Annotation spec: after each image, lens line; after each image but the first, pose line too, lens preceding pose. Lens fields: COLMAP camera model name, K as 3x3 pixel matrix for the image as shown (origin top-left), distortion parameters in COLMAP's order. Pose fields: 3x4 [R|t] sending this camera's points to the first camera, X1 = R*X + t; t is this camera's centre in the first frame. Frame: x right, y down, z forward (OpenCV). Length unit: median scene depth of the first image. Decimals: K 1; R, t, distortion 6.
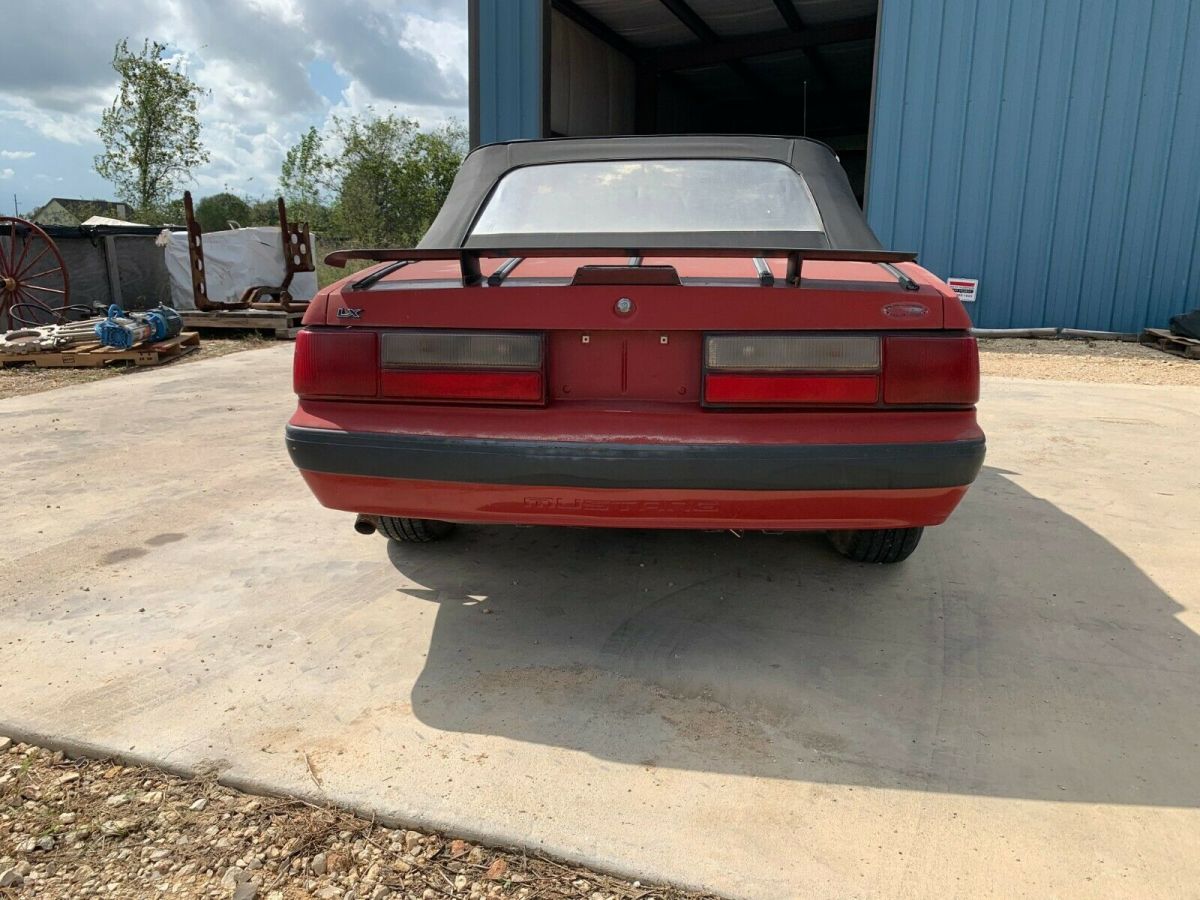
lens RADIAL K [[915.2, 0, 595.5], [0, 915.2, 458.3], [0, 0, 1]] dist [0.024702, -0.024567]
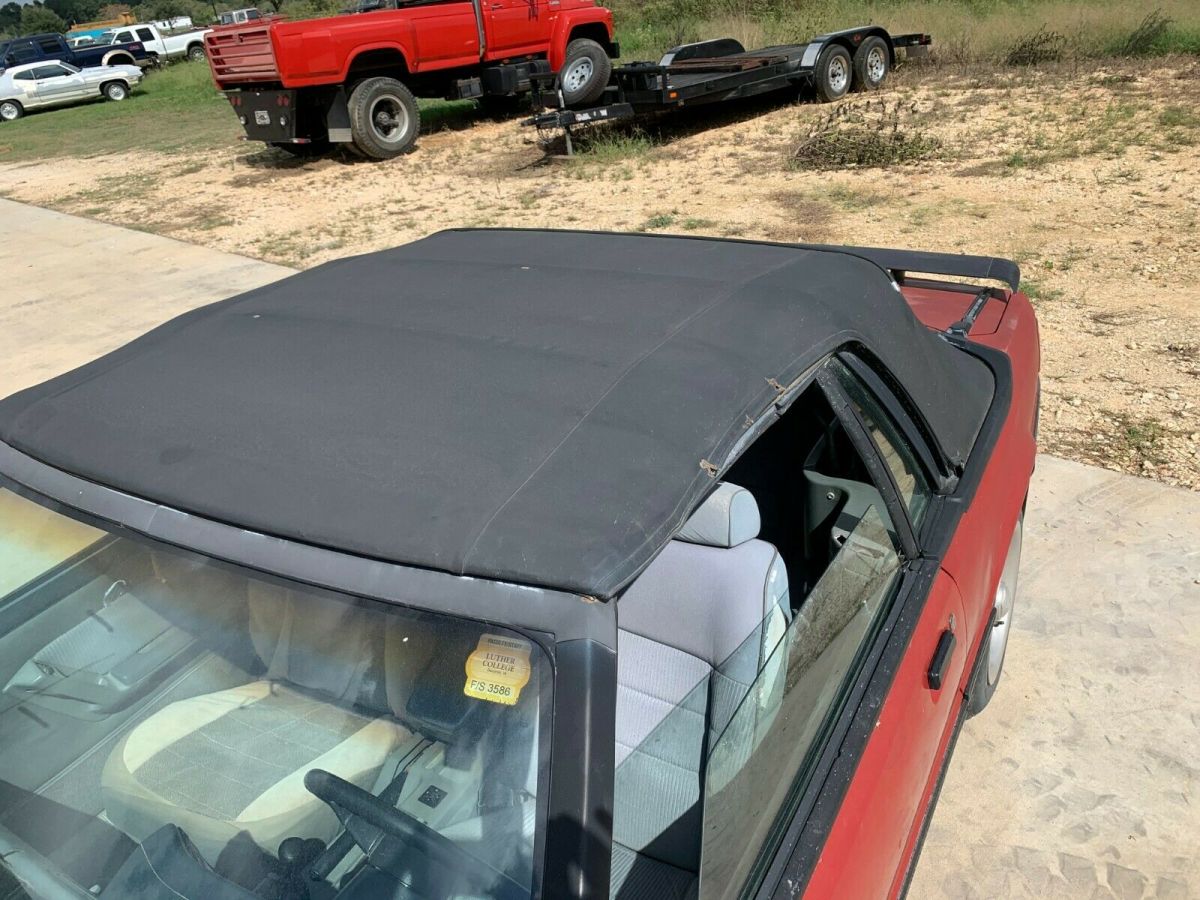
lens RADIAL K [[915.2, 0, 592.7], [0, 915.2, 442.8], [0, 0, 1]] dist [0.024702, -0.024567]
pose [[-0.897845, -0.111061, 0.426075, -0.242516], [0.205065, 0.750844, 0.627839, -0.693220], [-0.389644, 0.651075, -0.651367, 1.604242]]
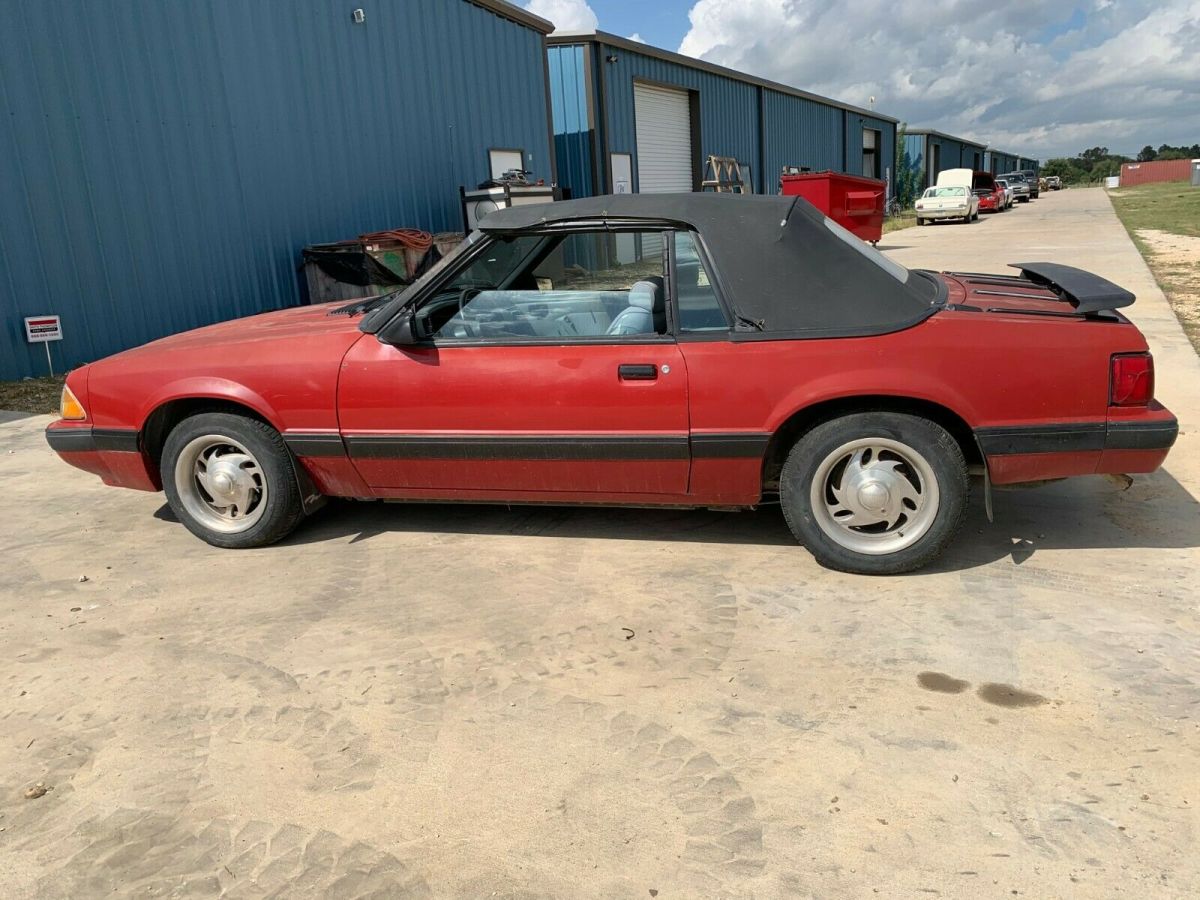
lens RADIAL K [[915.2, 0, 607.7], [0, 915.2, 458.5], [0, 0, 1]] dist [0.024702, -0.024567]
pose [[0.131542, -0.280557, 0.950781, -1.283273], [0.283347, 0.929742, 0.235147, -0.395641], [-0.949953, 0.238469, 0.201795, 1.104916]]
